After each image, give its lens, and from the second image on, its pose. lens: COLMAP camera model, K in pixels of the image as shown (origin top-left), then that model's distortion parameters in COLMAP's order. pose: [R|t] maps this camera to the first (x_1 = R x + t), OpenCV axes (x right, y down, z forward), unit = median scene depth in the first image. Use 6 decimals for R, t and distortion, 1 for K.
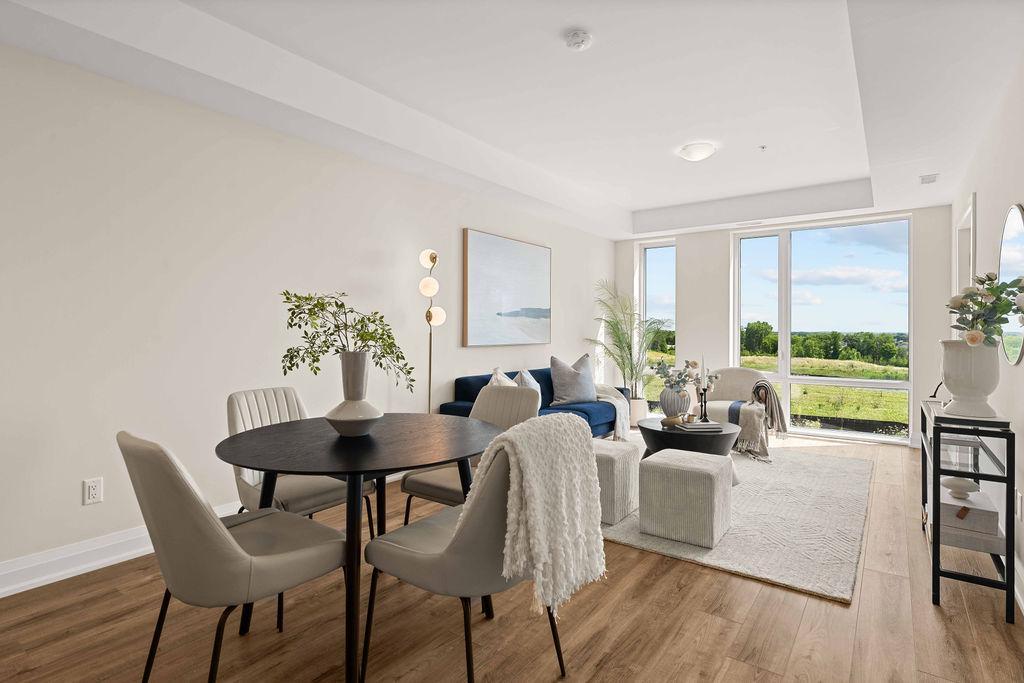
lens RADIAL K [[518.5, 0, 506.1], [0, 518.5, 329.0], [0, 0, 1]] dist [-0.009995, 0.002872]
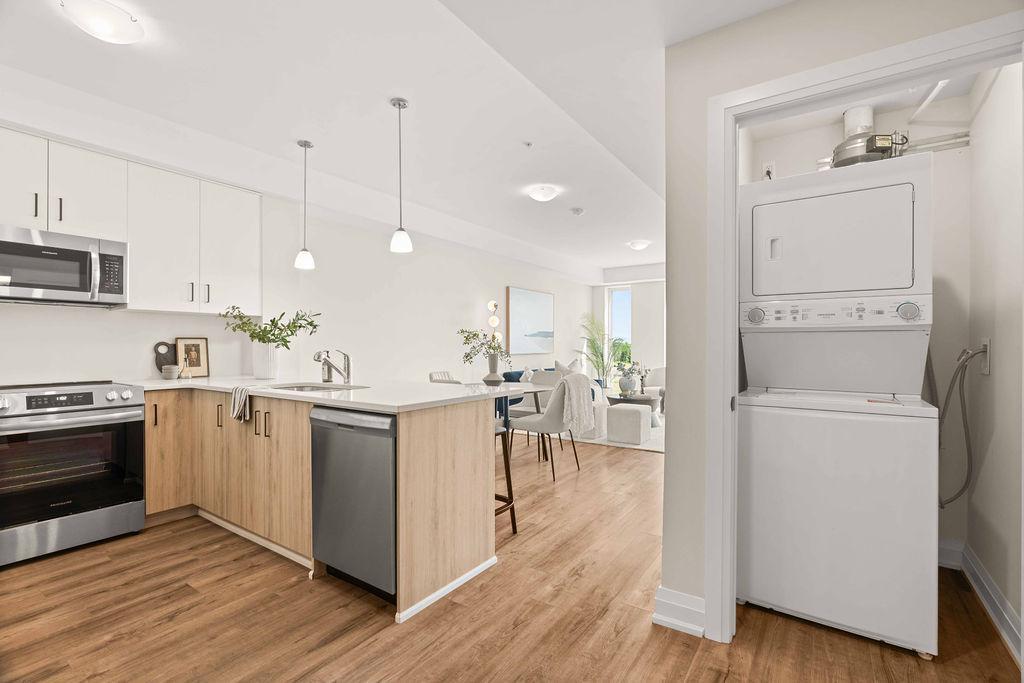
lens RADIAL K [[461.3, 0, 505.5], [0, 461.3, 342.6], [0, 0, 1]] dist [-0.010067, 0.004938]
pose [[0.999625, -0.003006, 0.027224, -0.119157], [0.003066, 0.999993, -0.002160, -0.002365], [-0.027217, 0.002243, 0.999627, -0.501103]]
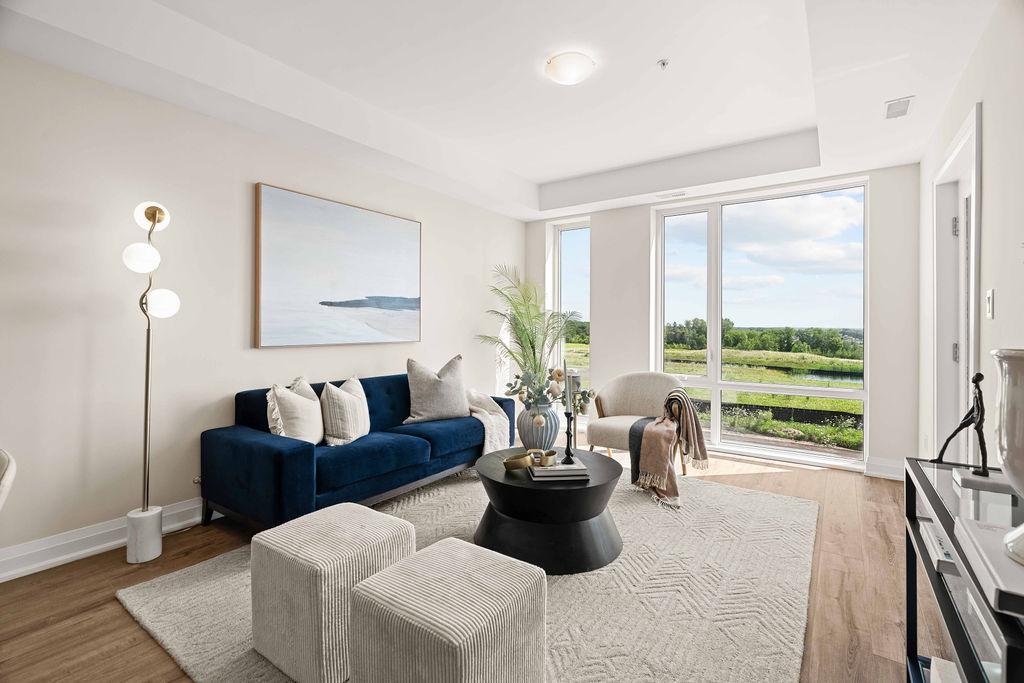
lens RADIAL K [[461.3, 0, 509.0], [0, 461.3, 325.9], [0, 0, 1]] dist [-0.010067, 0.004938]
pose [[0.999782, -0.000524, 0.020861, 0.234944], [0.000495, 0.999999, 0.001372, 0.002655], [-0.020861, -0.001361, 0.999781, 0.326205]]
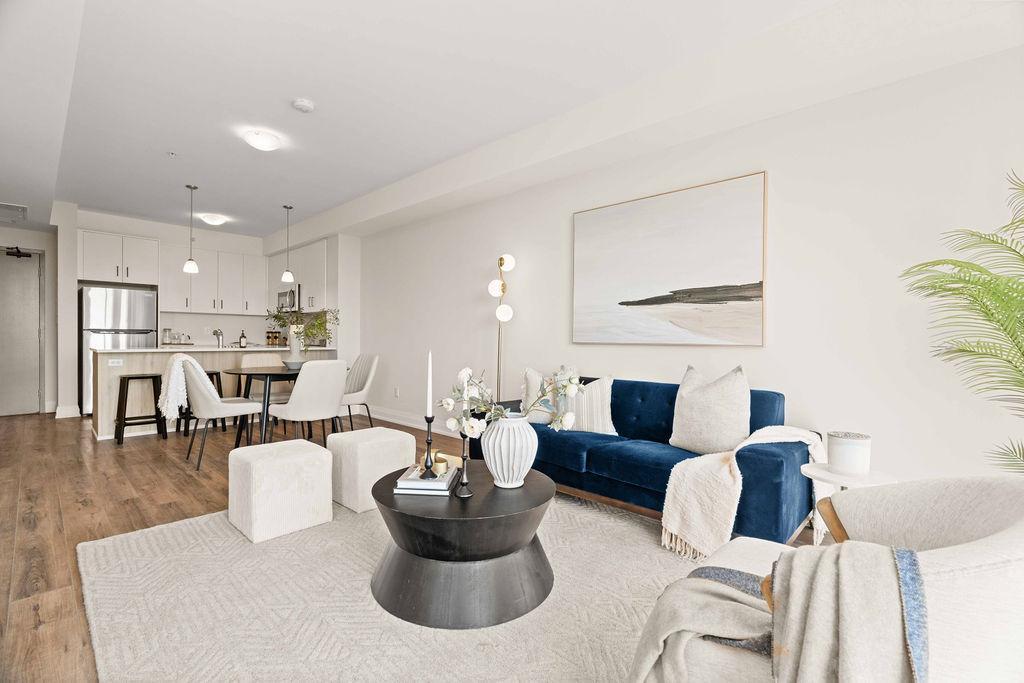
lens RADIAL K [[461.3, 0, 513.7], [0, 461.3, 343.3], [0, 0, 1]] dist [-0.010067, 0.004938]
pose [[-0.124421, 0.008035, -0.992197, 0.677081], [-0.006079, 0.999942, 0.008860, 0.024865], [0.992211, 0.007134, -0.124365, 0.909617]]
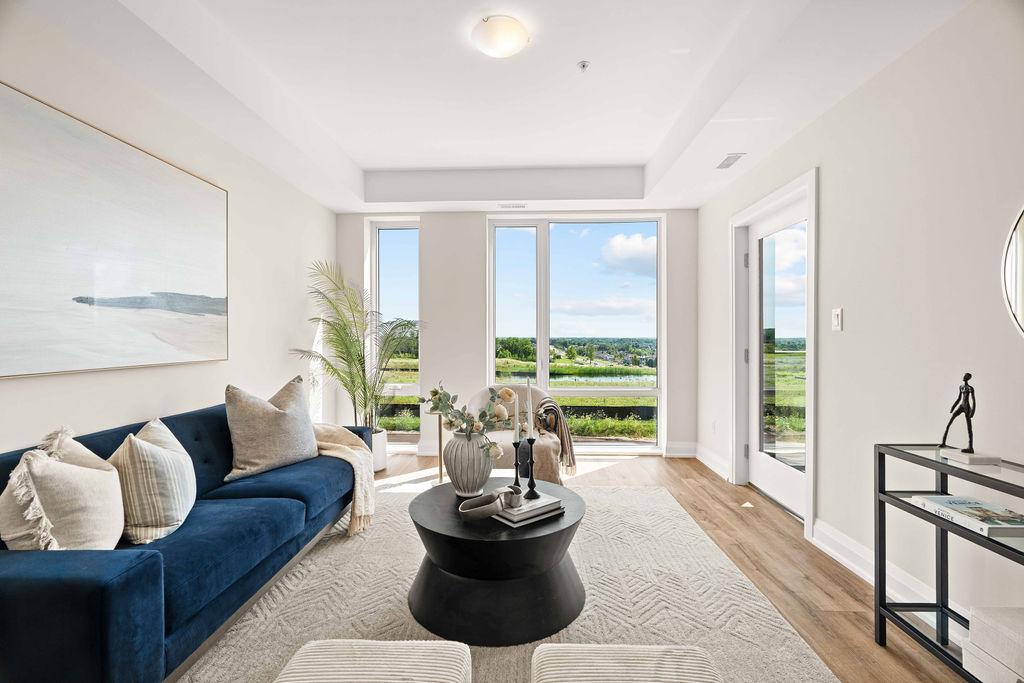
lens RADIAL K [[461.3, 0, 507.6], [0, 461.3, 340.3], [0, 0, 1]] dist [-0.010067, 0.004938]
pose [[0.827119, -0.008526, 0.561963, 0.063676], [0.002420, 0.999930, 0.011609, 0.001399], [-0.562022, -0.008242, 0.827081, 0.472761]]
